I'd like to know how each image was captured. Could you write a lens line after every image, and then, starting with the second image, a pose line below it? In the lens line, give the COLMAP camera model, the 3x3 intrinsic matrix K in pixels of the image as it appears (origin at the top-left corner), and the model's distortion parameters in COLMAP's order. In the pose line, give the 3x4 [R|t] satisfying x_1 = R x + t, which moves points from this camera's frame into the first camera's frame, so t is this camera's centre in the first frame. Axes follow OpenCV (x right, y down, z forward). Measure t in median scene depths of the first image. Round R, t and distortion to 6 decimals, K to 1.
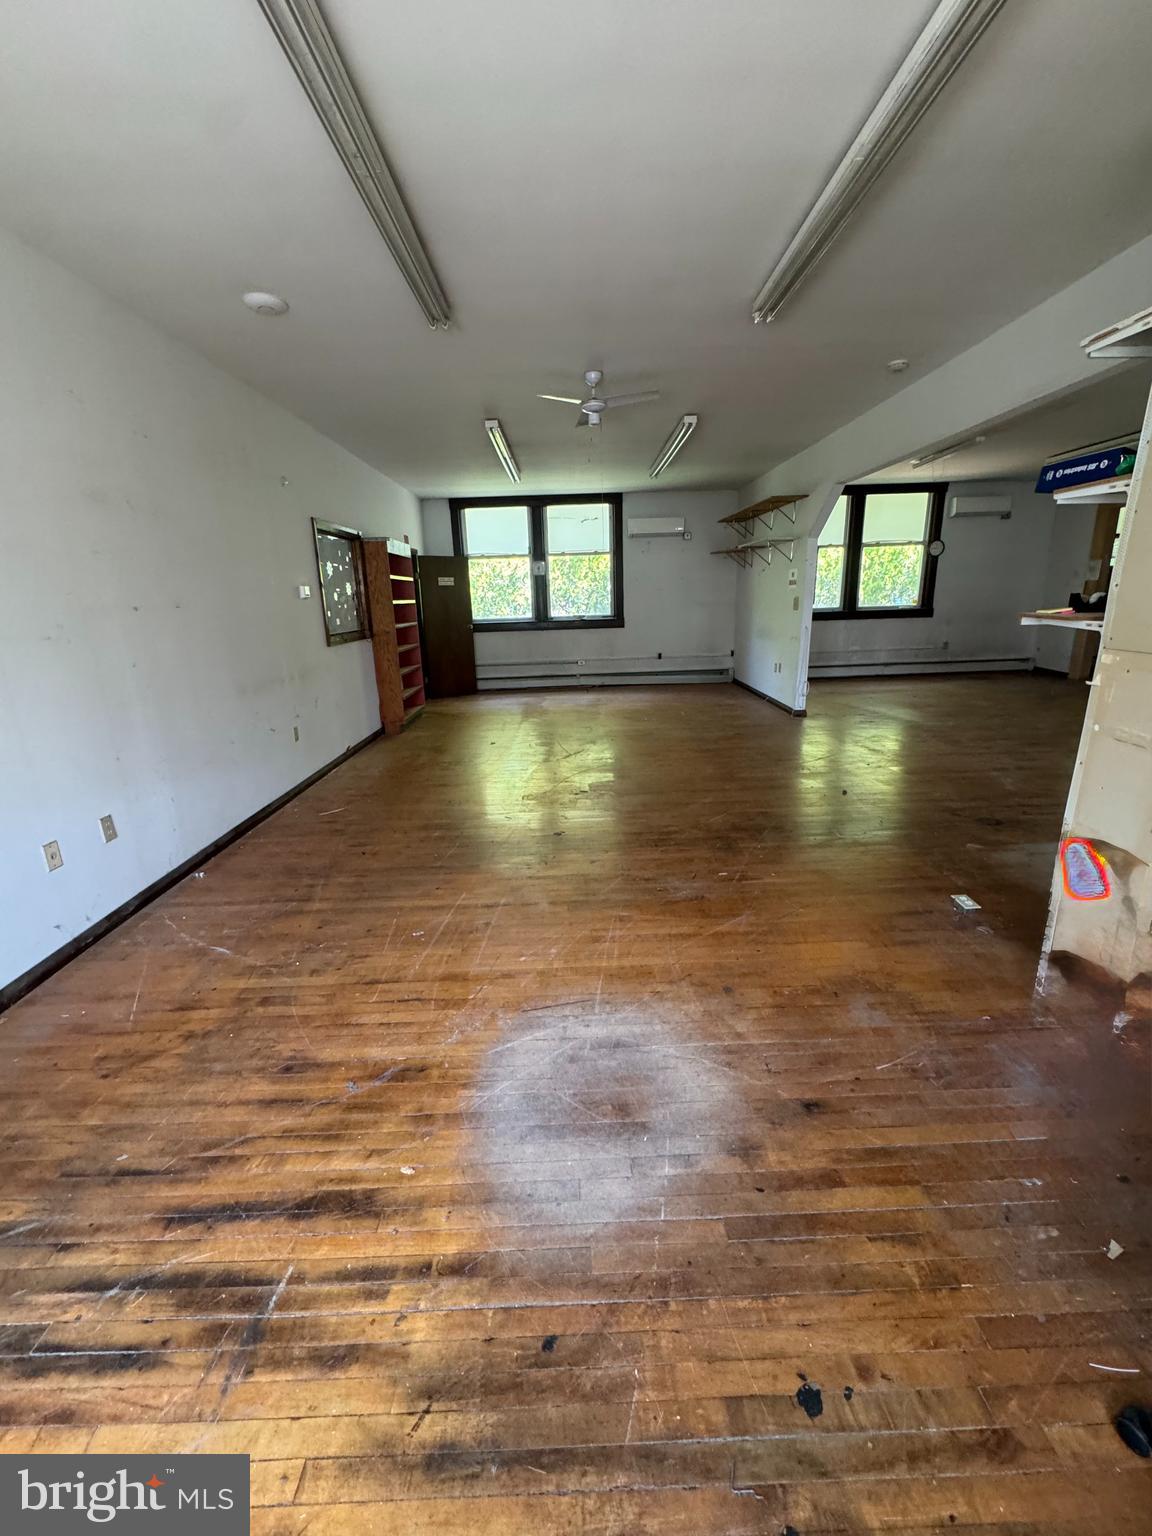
lens RADIAL K [[626.2, 0, 547.6], [0, 626.2, 743.0], [0, 0, 1]] dist [-0.004296, 0.000241]
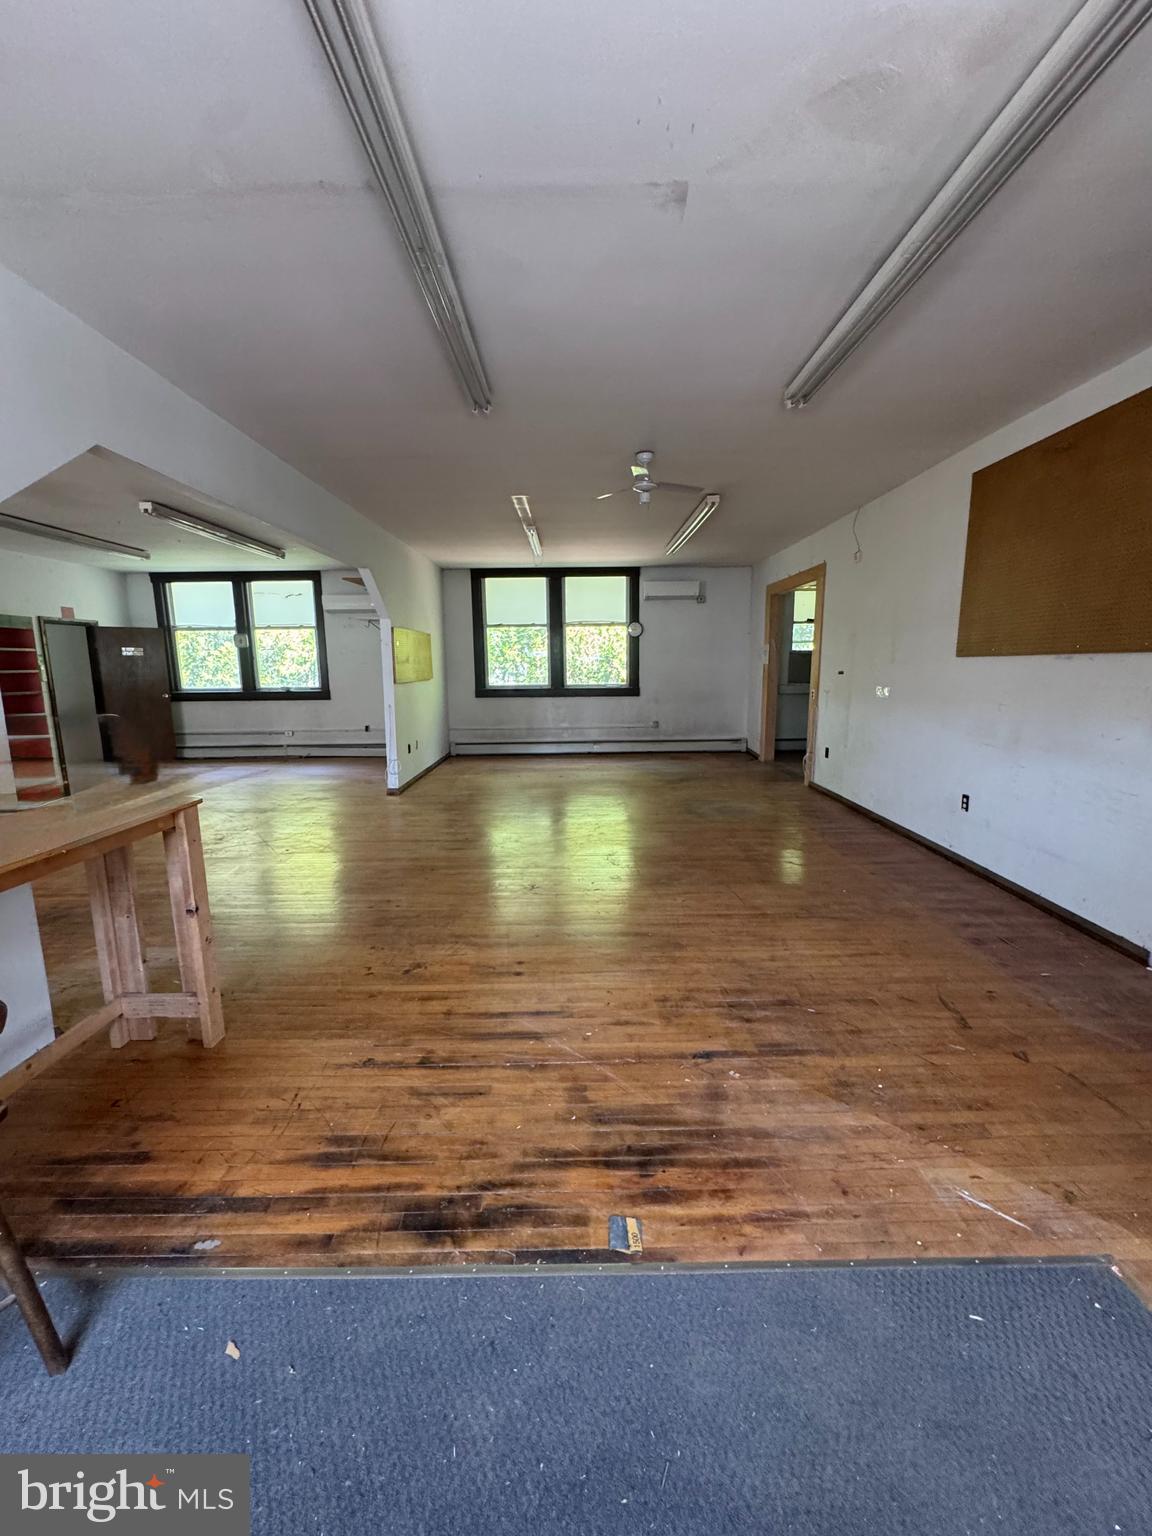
lens RADIAL K [[626.2, 0, 571.7], [0, 626.2, 762.6], [0, 0, 1]] dist [-0.004296, 0.000241]
pose [[0.999608, 0.023785, -0.014785, 0.523772], [-0.024817, 0.996946, -0.074048, -0.017803], [0.012978, 0.074386, 0.997145, 0.002314]]
